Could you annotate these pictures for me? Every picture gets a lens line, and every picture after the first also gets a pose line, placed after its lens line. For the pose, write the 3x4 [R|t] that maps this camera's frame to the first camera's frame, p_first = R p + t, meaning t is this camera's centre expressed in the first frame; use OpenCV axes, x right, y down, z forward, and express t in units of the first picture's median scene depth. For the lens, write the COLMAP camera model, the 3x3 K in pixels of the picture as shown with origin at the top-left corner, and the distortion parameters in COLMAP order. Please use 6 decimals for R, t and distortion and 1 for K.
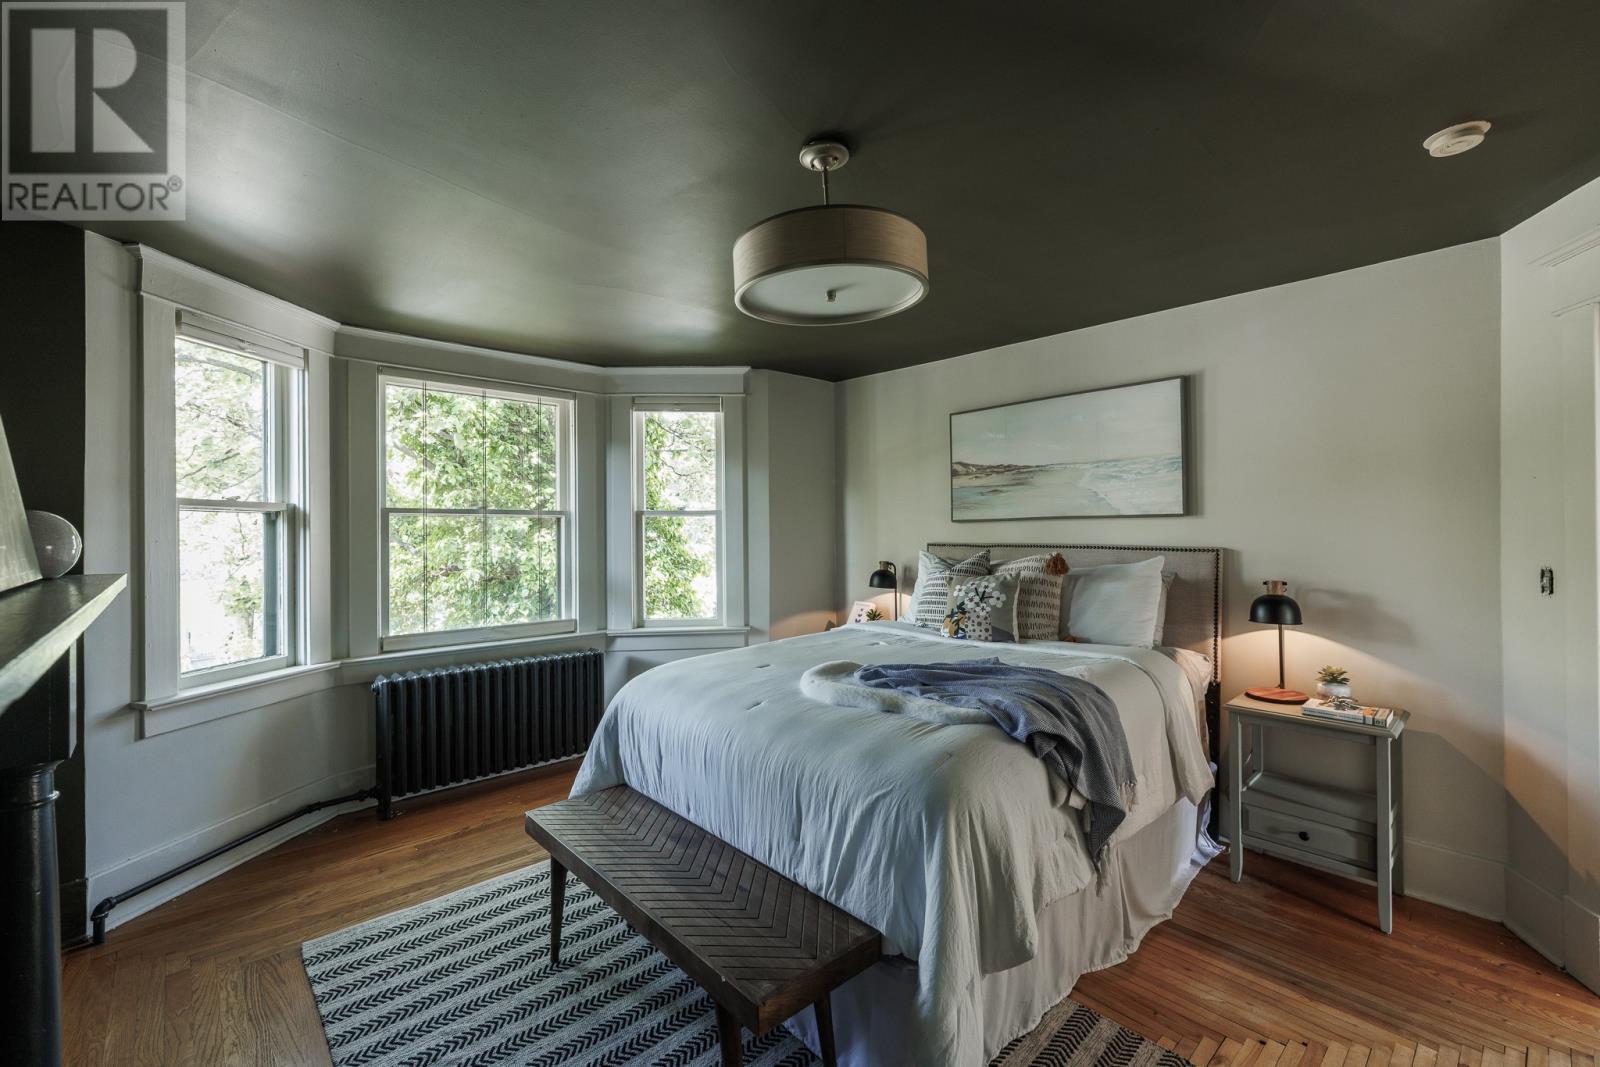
lens RADIAL K [[662.0, 0, 792.5], [0, 662.0, 531.2], [0, 0, 1]] dist [0.000953, 0.000198]
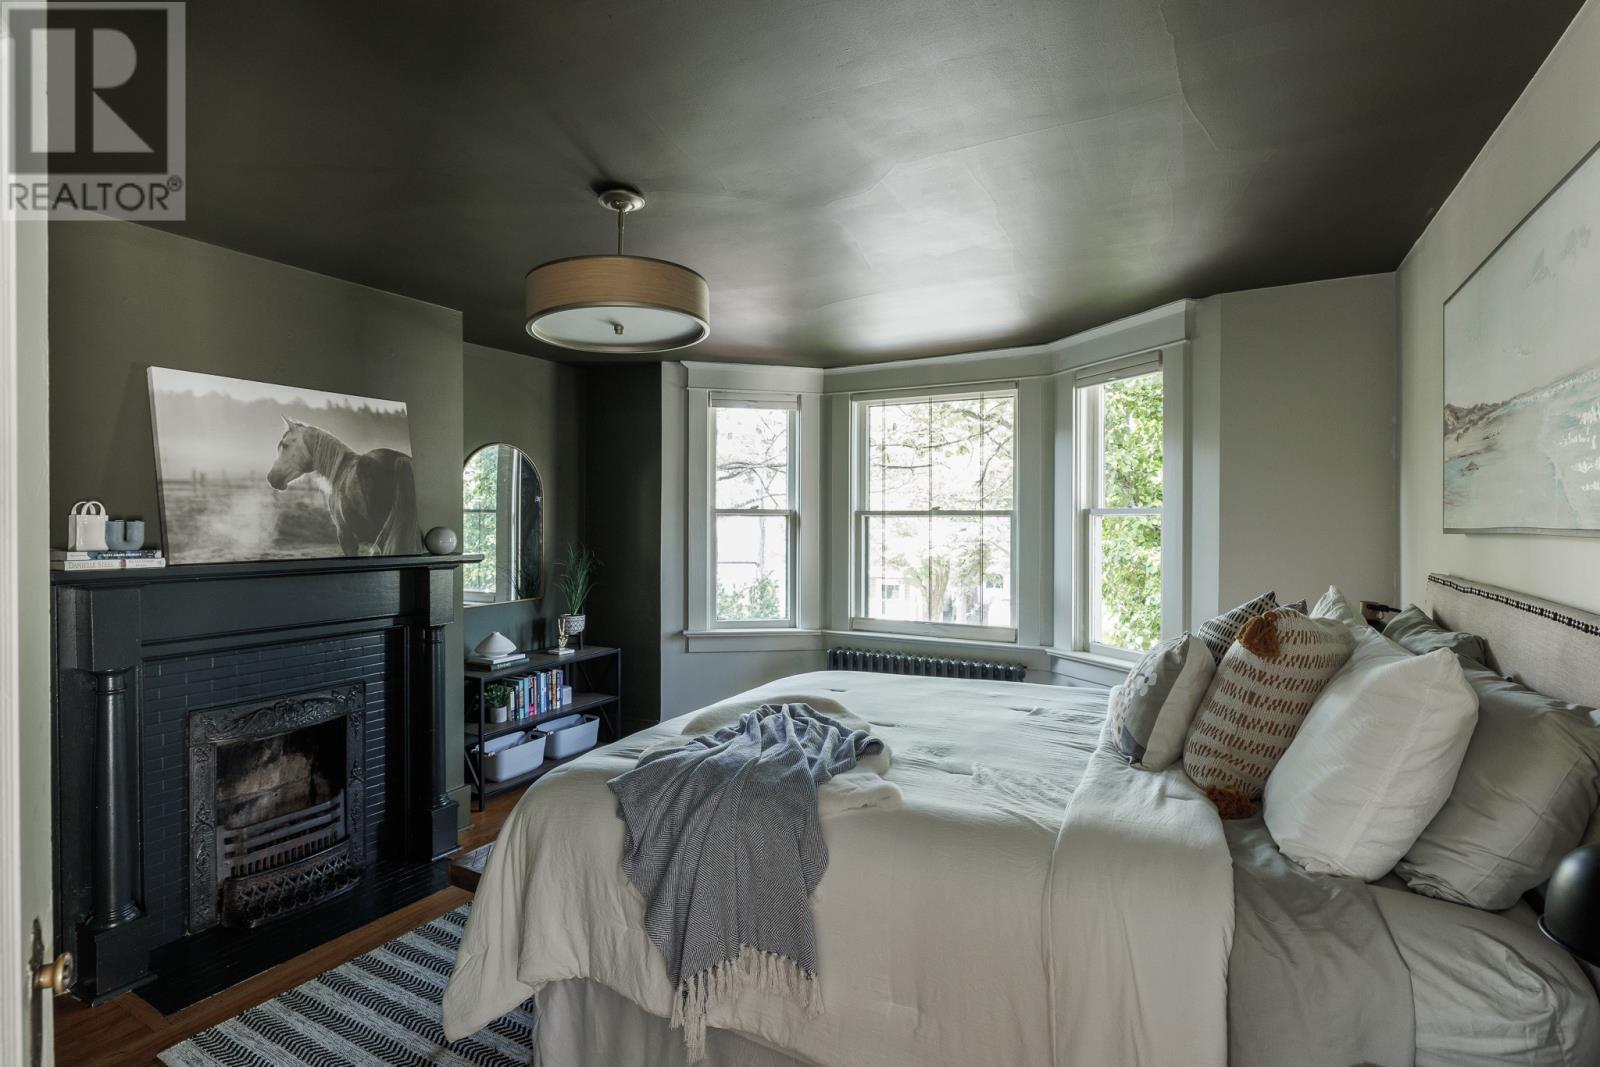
lens RADIAL K [[789.5, 0, 795.3], [0, 789.5, 524.3], [0, 0, 1]] dist [-0.000526, 0.000788]
pose [[0.325007, 0.009475, -0.945664, 0.721222], [-0.004926, 0.999953, 0.008326, -0.023245], [0.945699, 0.001952, 0.325038, 0.433932]]
